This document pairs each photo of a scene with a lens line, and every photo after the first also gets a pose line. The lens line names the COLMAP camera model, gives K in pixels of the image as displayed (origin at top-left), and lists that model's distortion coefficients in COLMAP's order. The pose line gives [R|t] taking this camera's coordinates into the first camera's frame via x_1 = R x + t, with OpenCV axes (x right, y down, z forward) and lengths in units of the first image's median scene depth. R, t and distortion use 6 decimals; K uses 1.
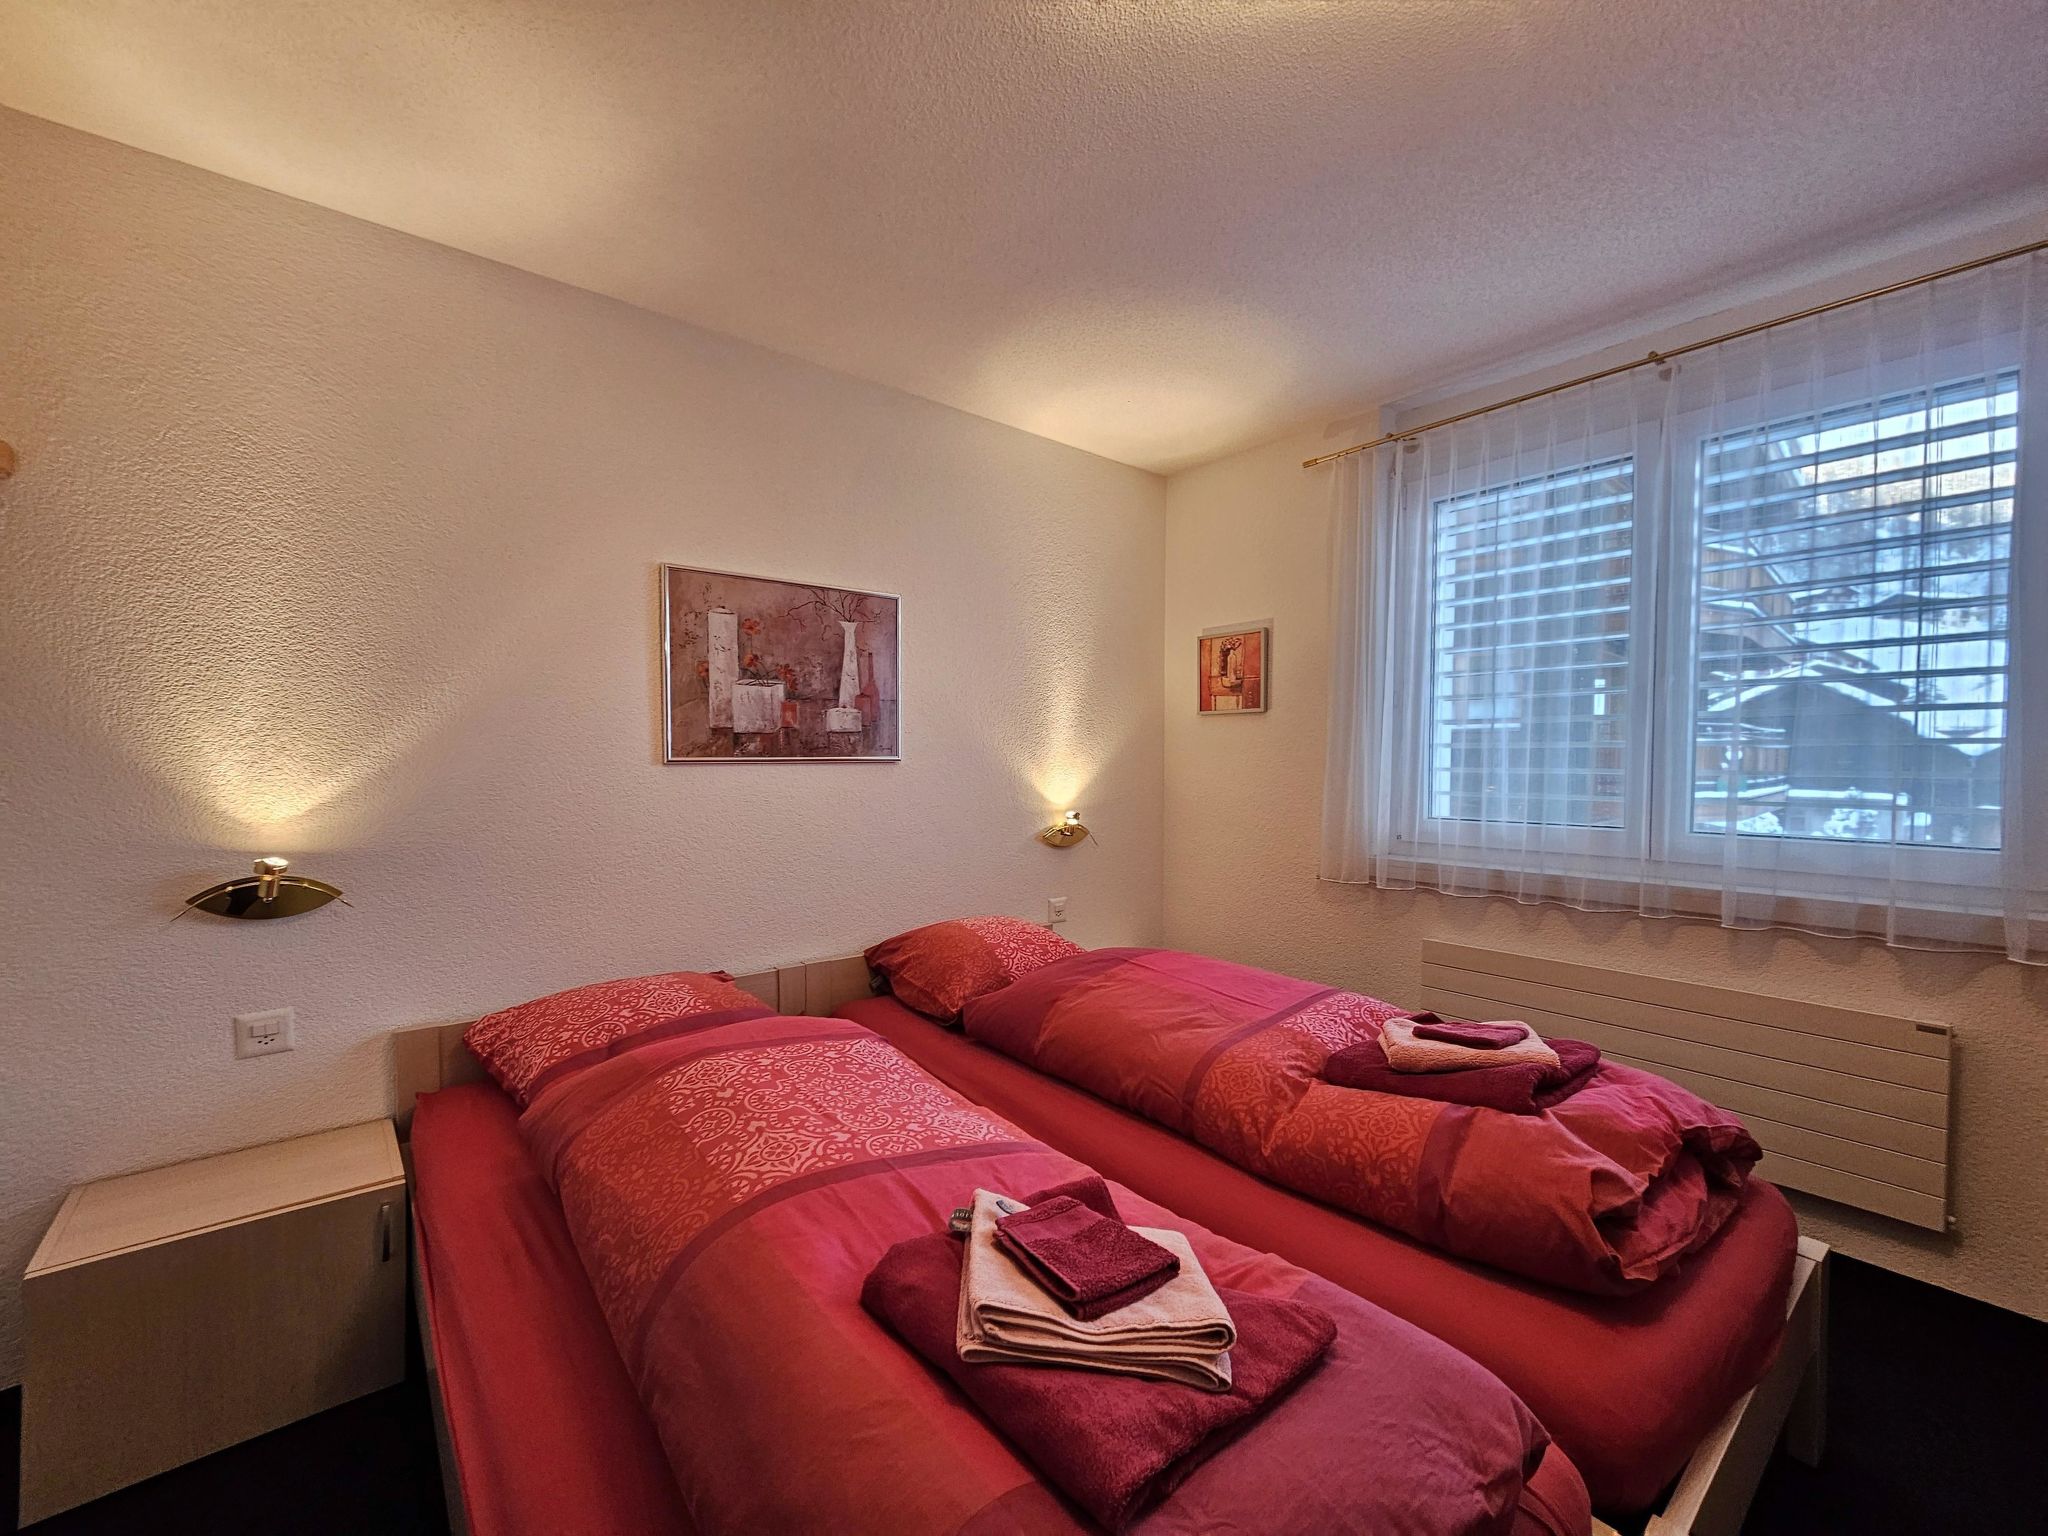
lens RADIAL K [[849.0, 0, 1008.2], [0, 849.0, 777.8], [0, 0, 1]] dist [-0.002017, 0.000813]
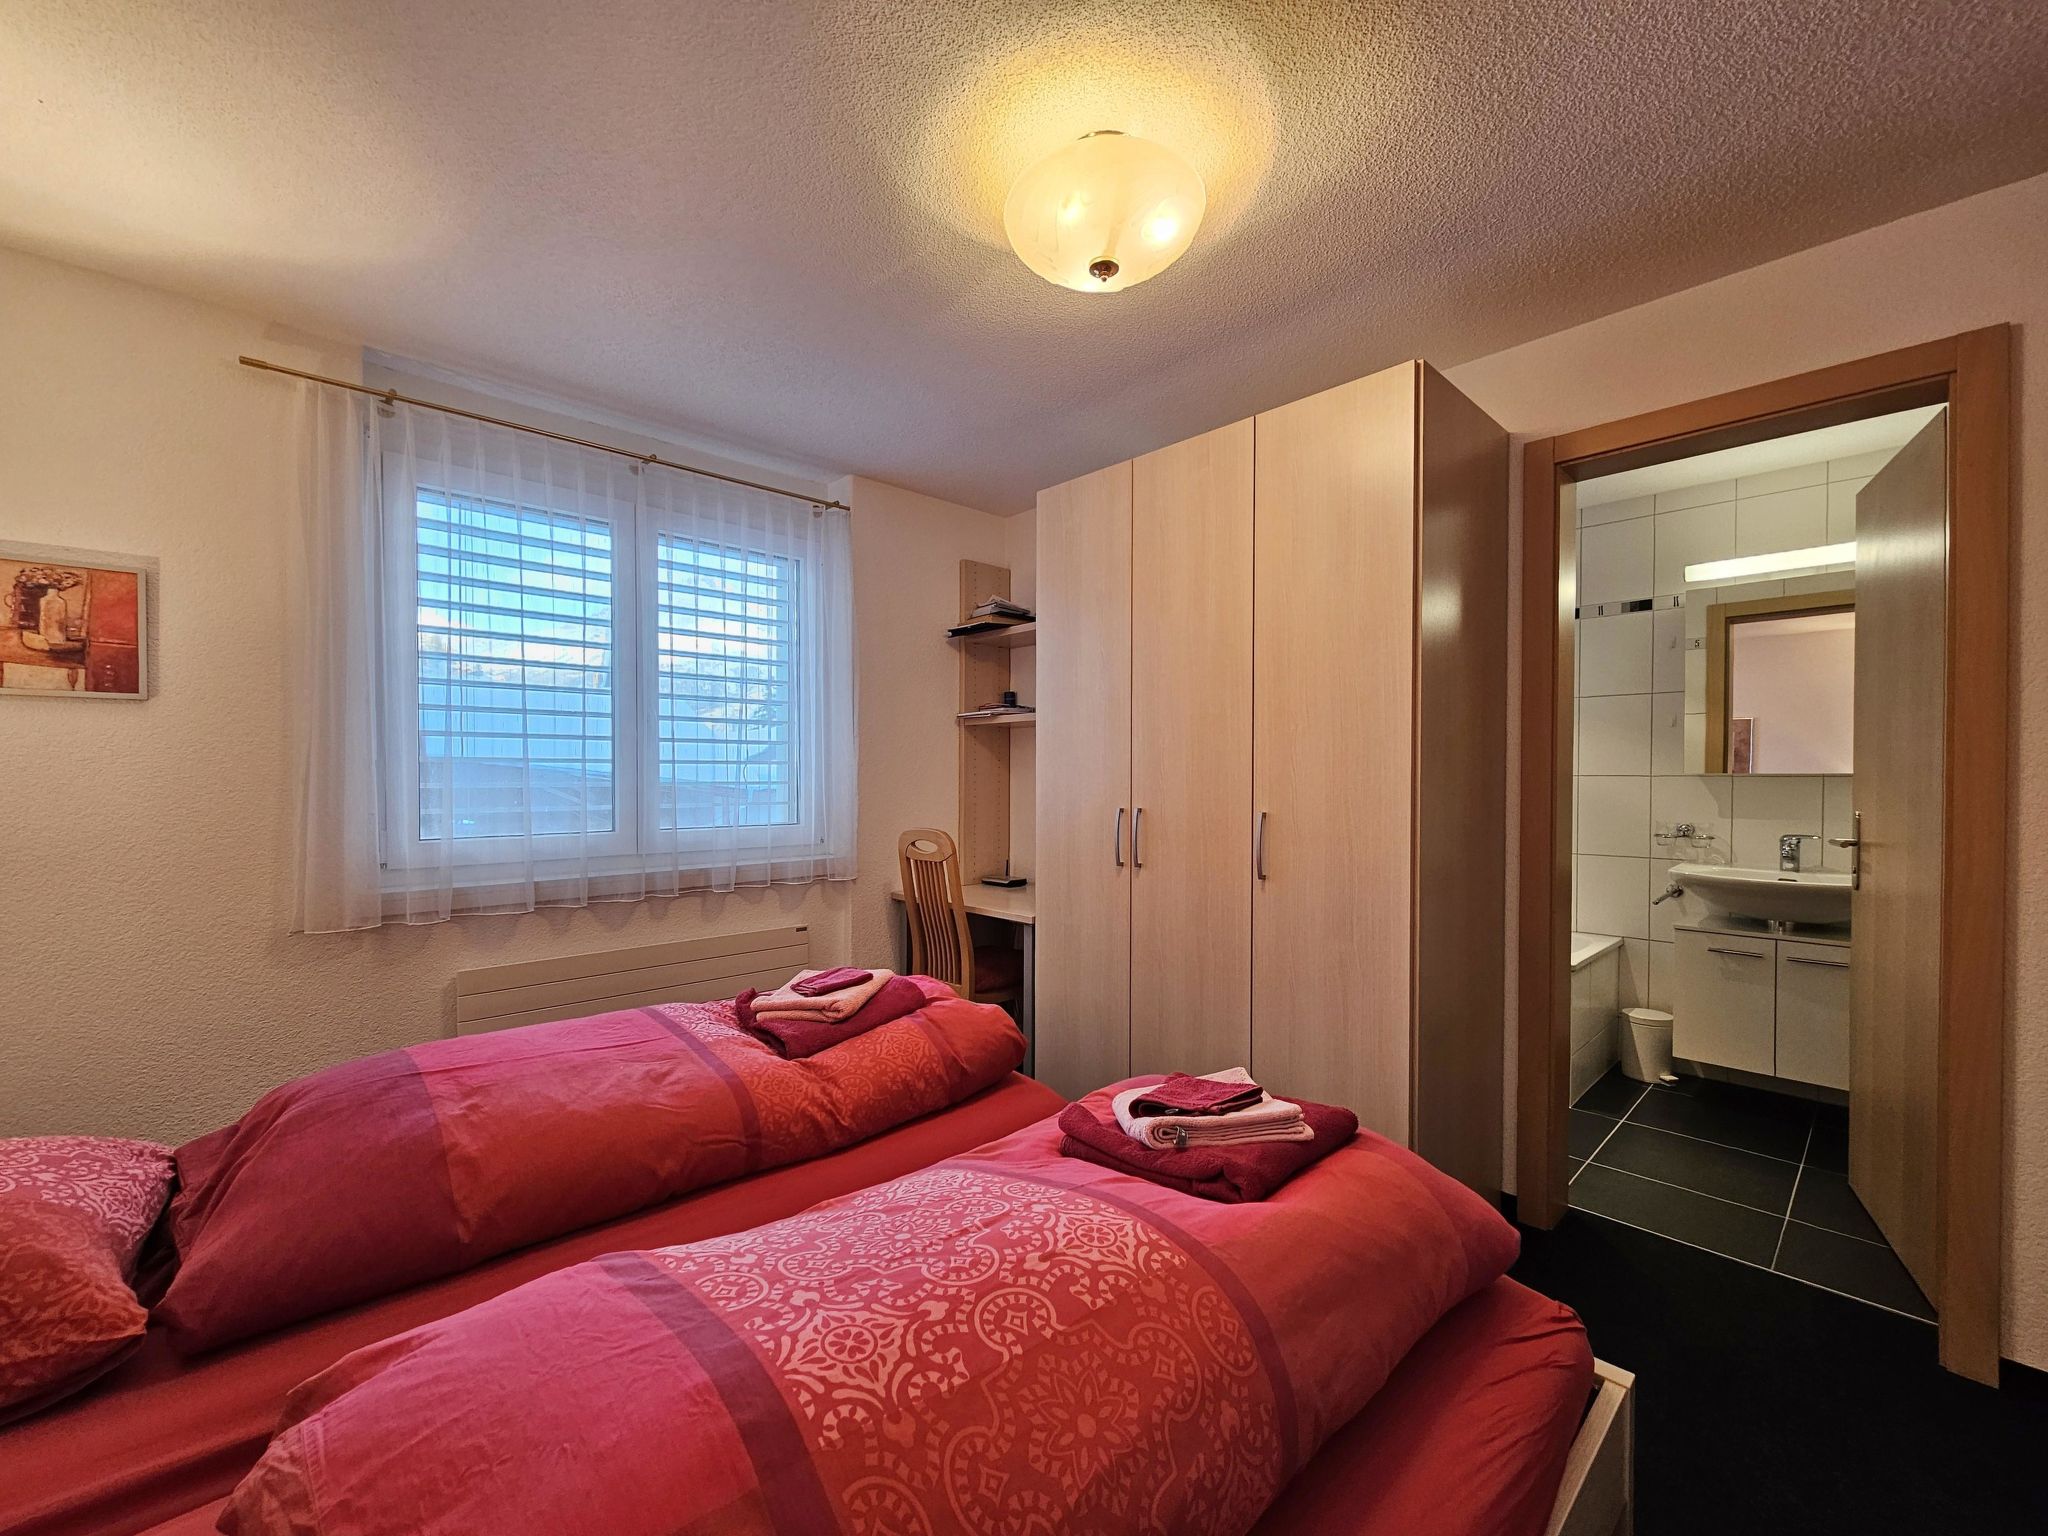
lens RADIAL K [[849.0, 0, 1015.5], [0, 849.0, 776.9], [0, 0, 1]] dist [-0.002017, 0.000813]
pose [[-0.082278, -0.000489, 0.996609, -0.575663], [0.027221, 0.999626, 0.002737, -0.006356], [-0.996238, 0.027354, -0.082234, 0.598622]]
